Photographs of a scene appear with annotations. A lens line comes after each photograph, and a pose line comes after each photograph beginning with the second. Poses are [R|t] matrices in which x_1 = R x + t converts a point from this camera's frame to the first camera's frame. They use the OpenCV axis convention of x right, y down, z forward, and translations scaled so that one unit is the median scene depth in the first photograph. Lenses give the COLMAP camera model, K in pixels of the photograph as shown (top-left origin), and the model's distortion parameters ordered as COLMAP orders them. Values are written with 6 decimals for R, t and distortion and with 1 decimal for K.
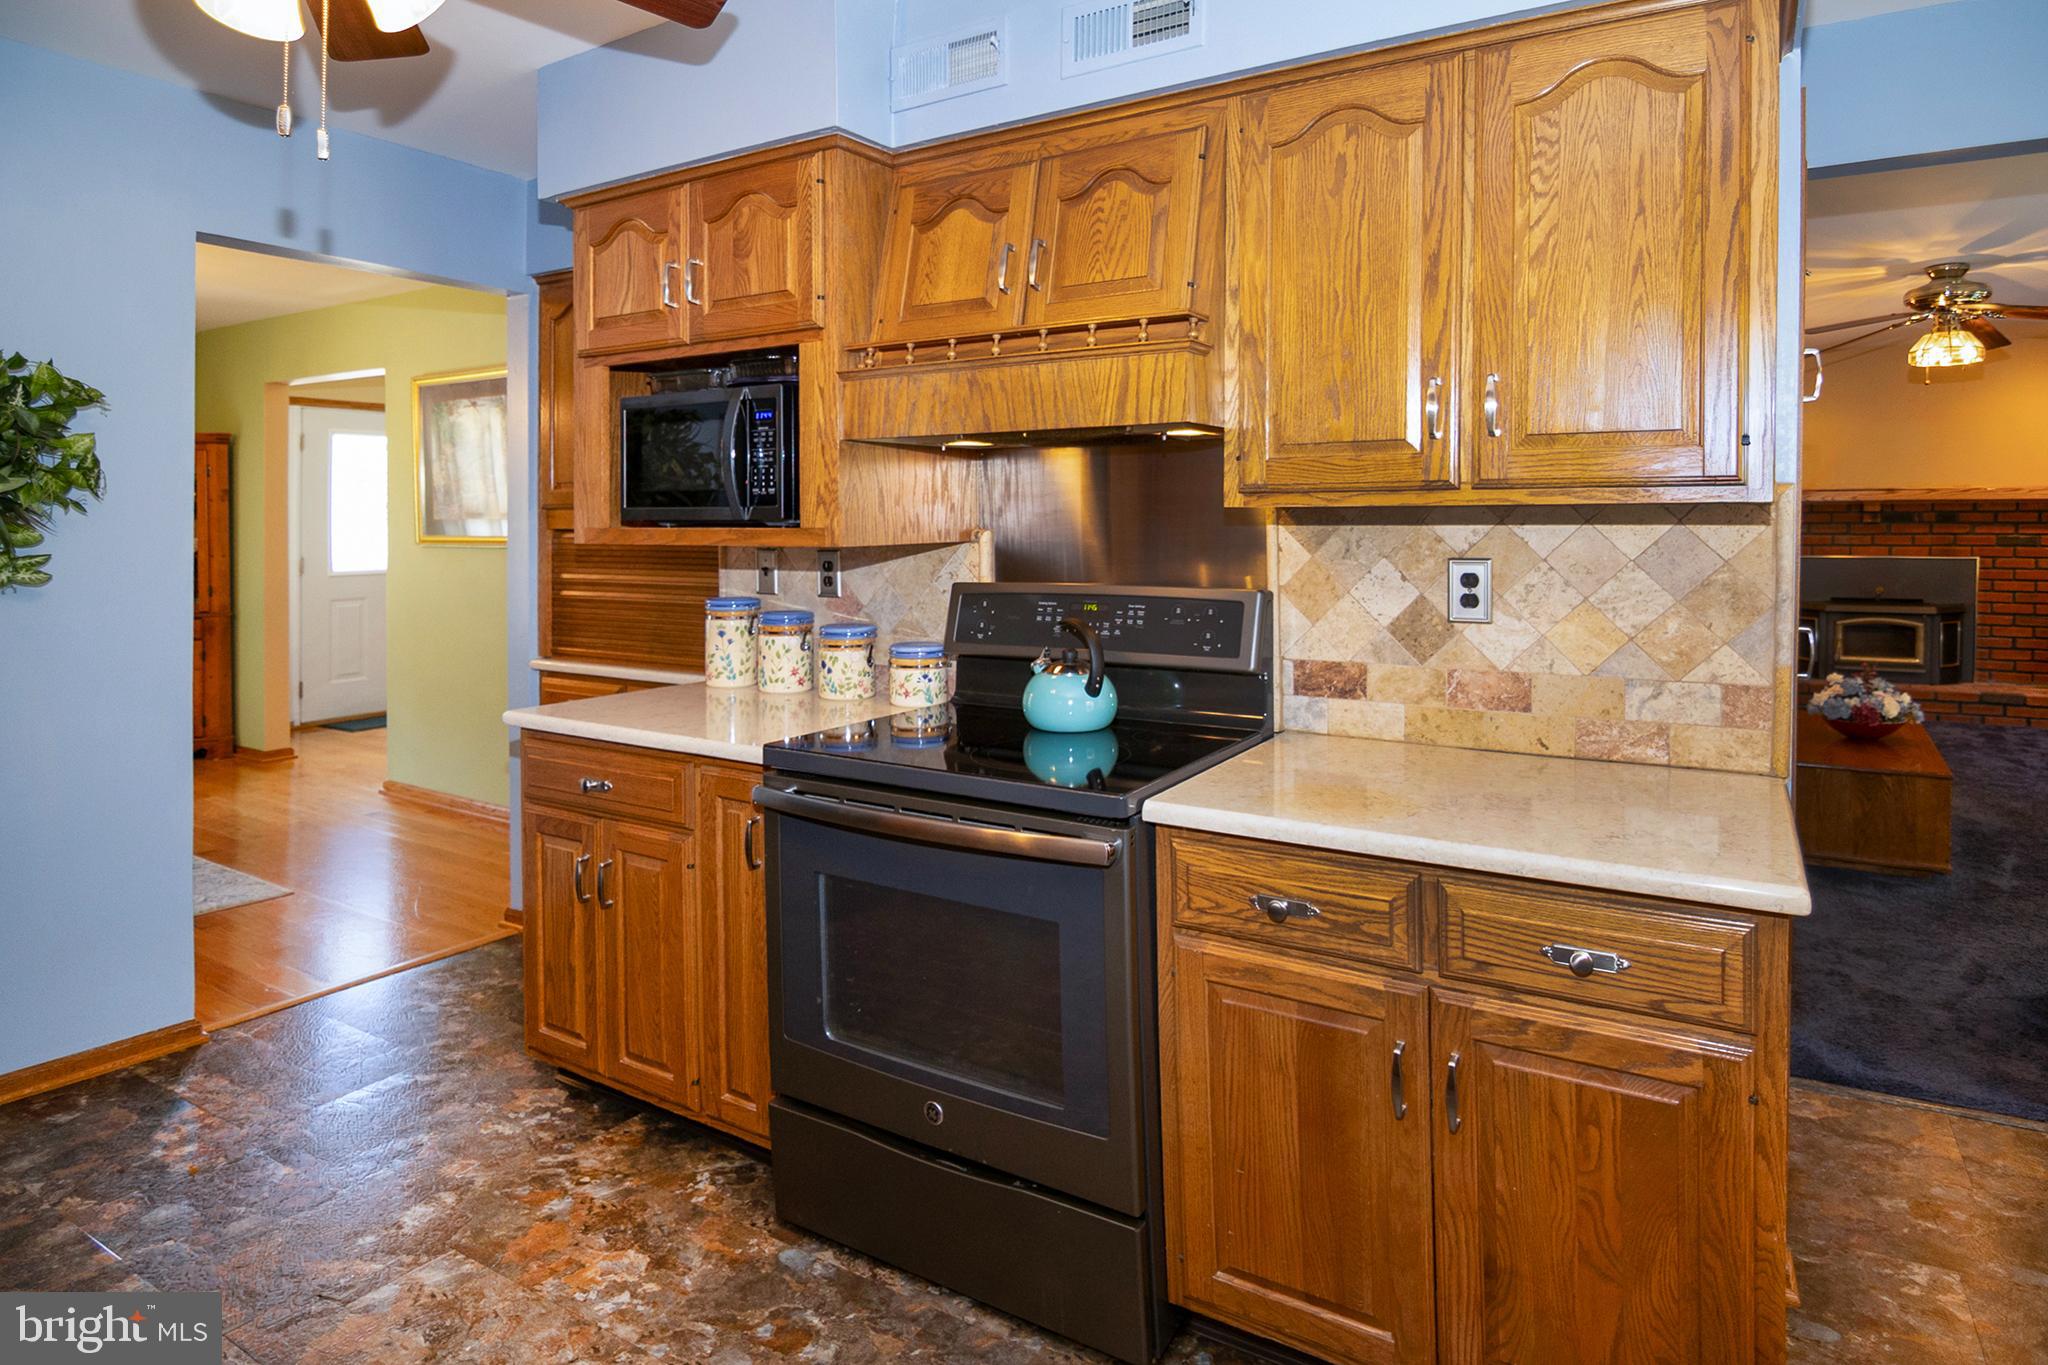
lens RADIAL K [[1081.1, 0, 1127.5], [0, 1081.1, 526.8], [0, 0, 1]] dist [-0.001015, -0.007688]
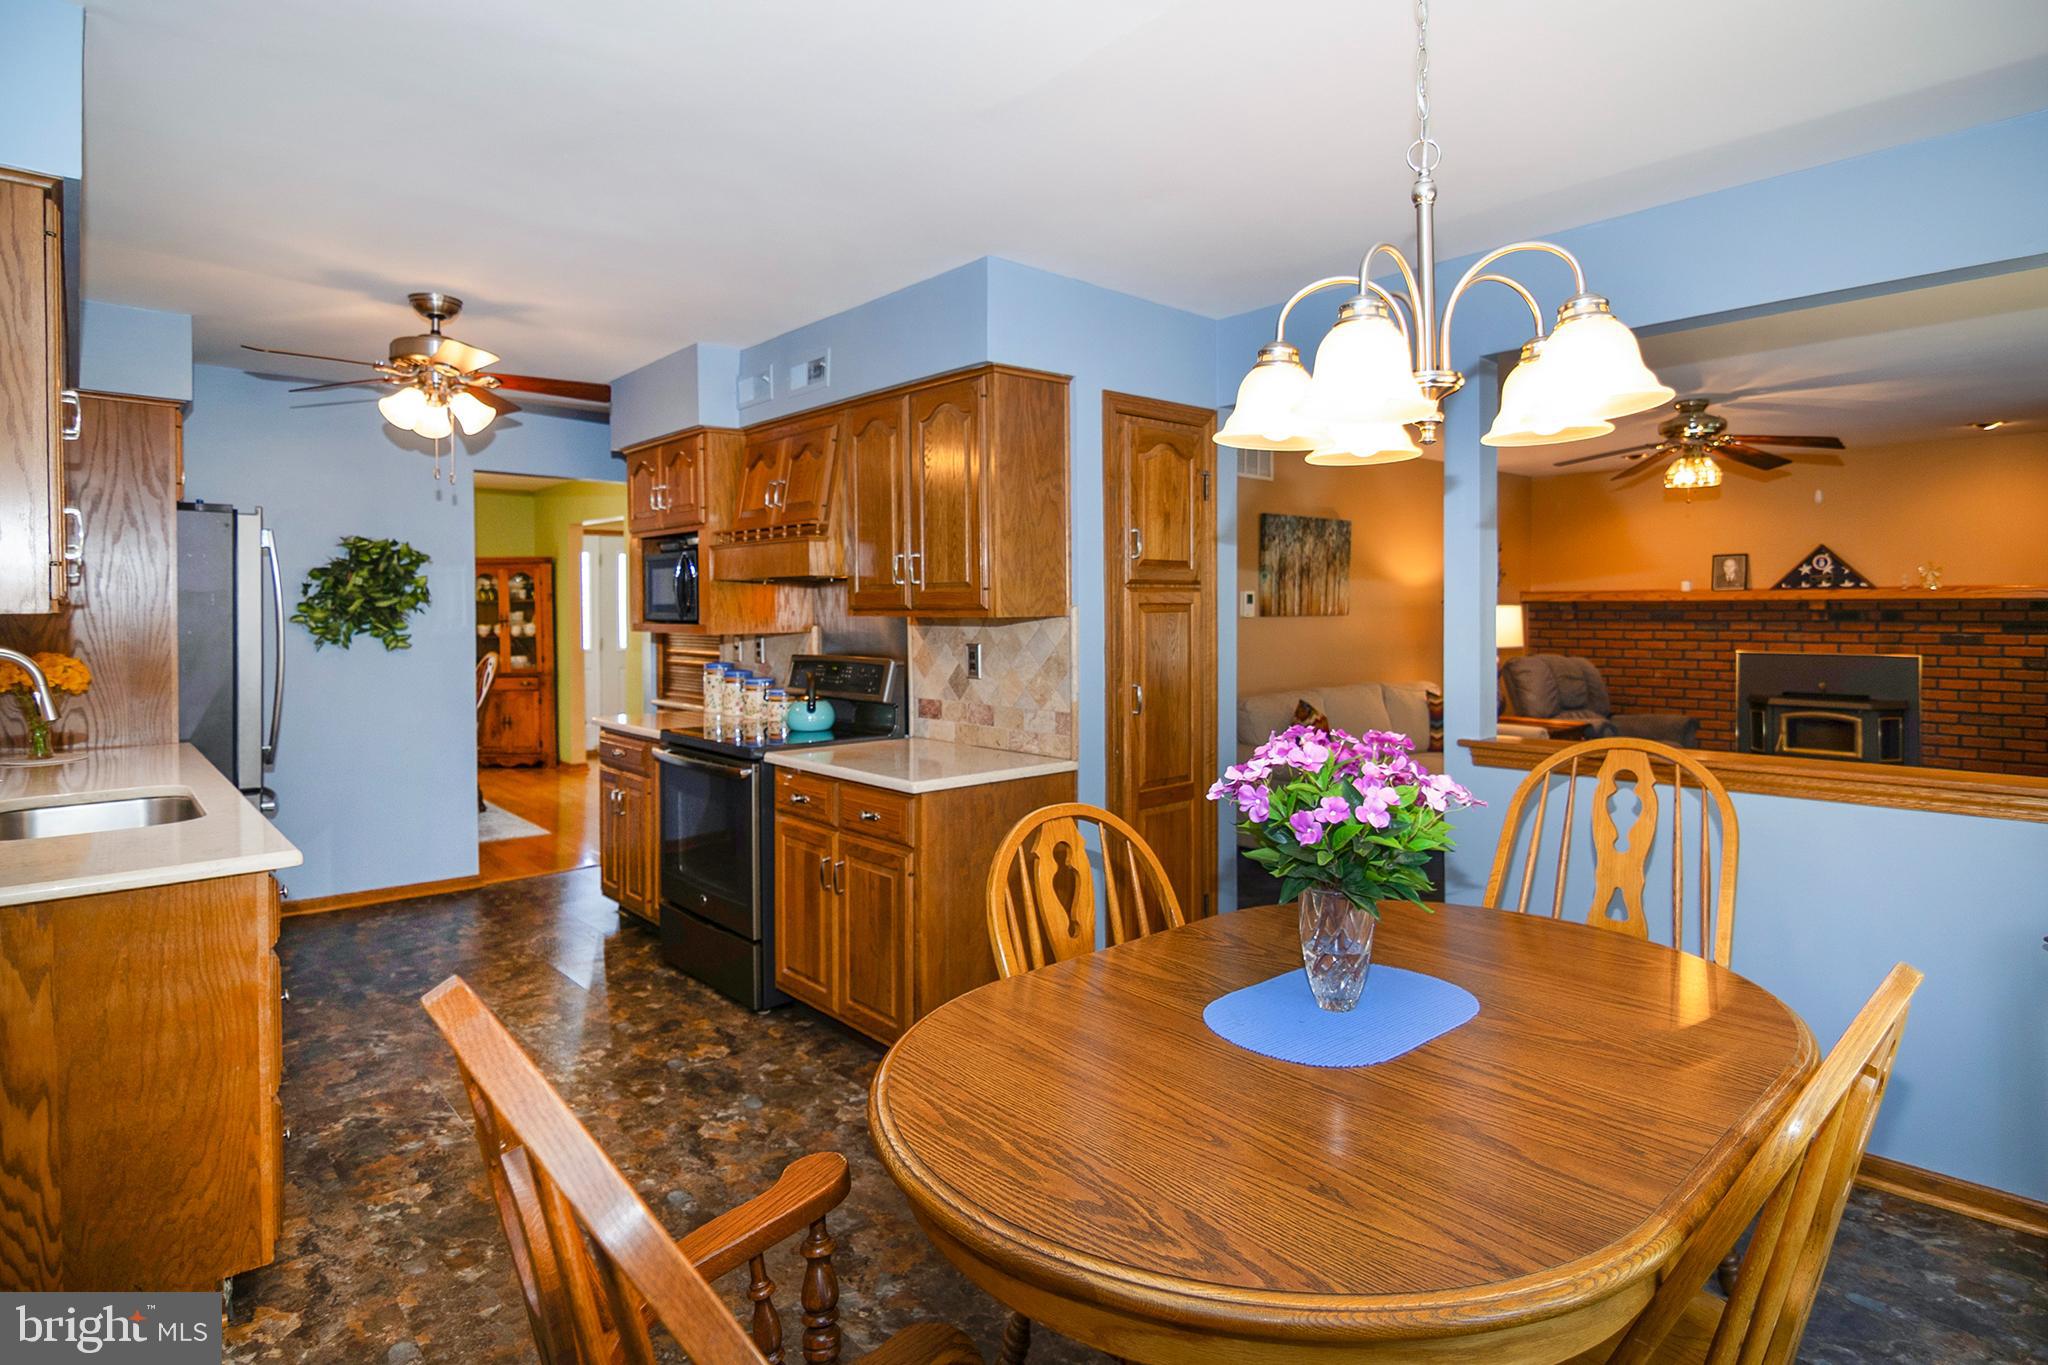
lens RADIAL K [[1081.1, 0, 1043.7], [0, 1081.1, 611.0], [0, 0, 1]] dist [-0.001015, -0.007688]
pose [[0.946154, 0.003104, -0.323702, 0.772638], [-0.004367, 0.999985, -0.003174, -0.016072], [0.323688, 0.004417, 0.946154, -0.540453]]
